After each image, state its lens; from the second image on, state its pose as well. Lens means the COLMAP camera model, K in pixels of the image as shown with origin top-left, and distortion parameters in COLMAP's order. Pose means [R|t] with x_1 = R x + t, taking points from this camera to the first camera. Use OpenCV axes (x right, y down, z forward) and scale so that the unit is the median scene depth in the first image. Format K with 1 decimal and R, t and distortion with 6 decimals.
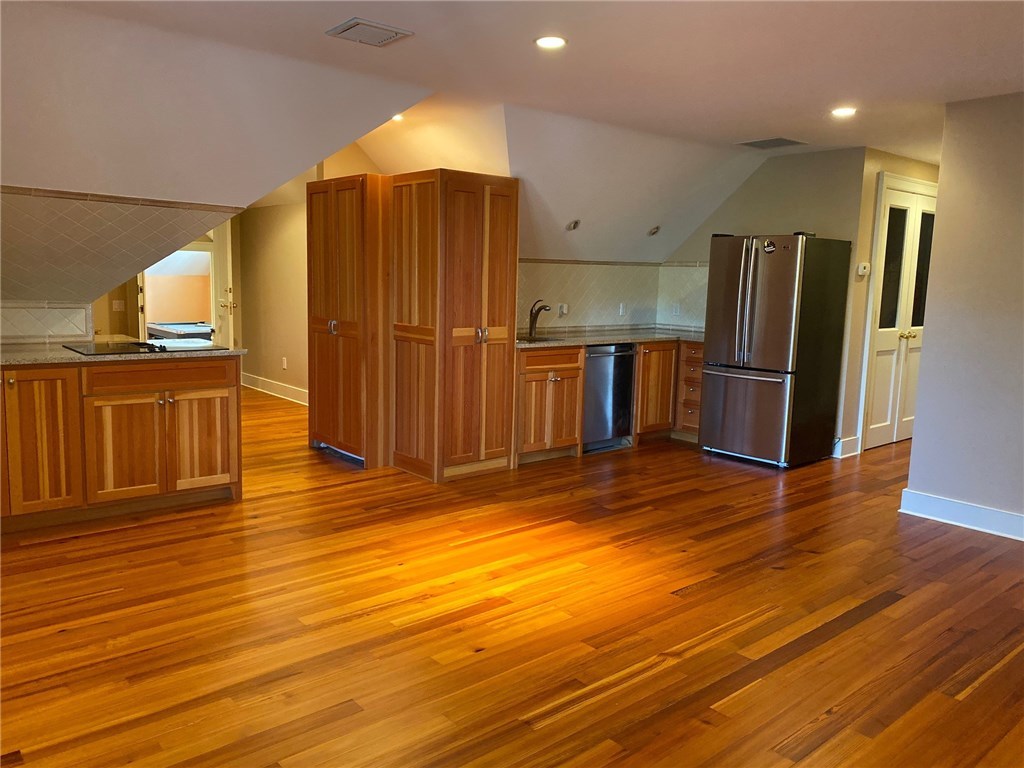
lens RADIAL K [[777.9, 0, 508.0], [0, 777.9, 381.9], [0, 0, 1]] dist [0.047894, -0.054874]
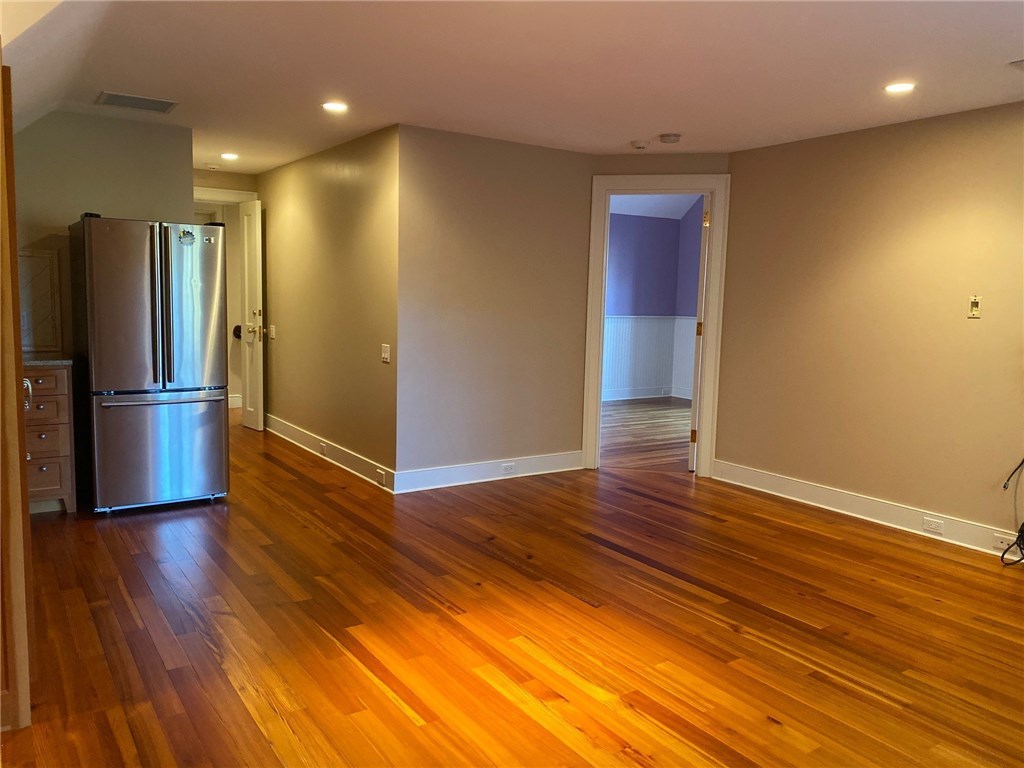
lens RADIAL K [[777.9, 0, 508.0], [0, 777.9, 381.9], [0, 0, 1]] dist [0.047894, -0.054874]
pose [[0.121277, -0.142170, 0.982385, -0.694977], [0.113935, 0.985142, 0.128503, -0.145027], [-0.986058, 0.096344, 0.135674, 0.880792]]
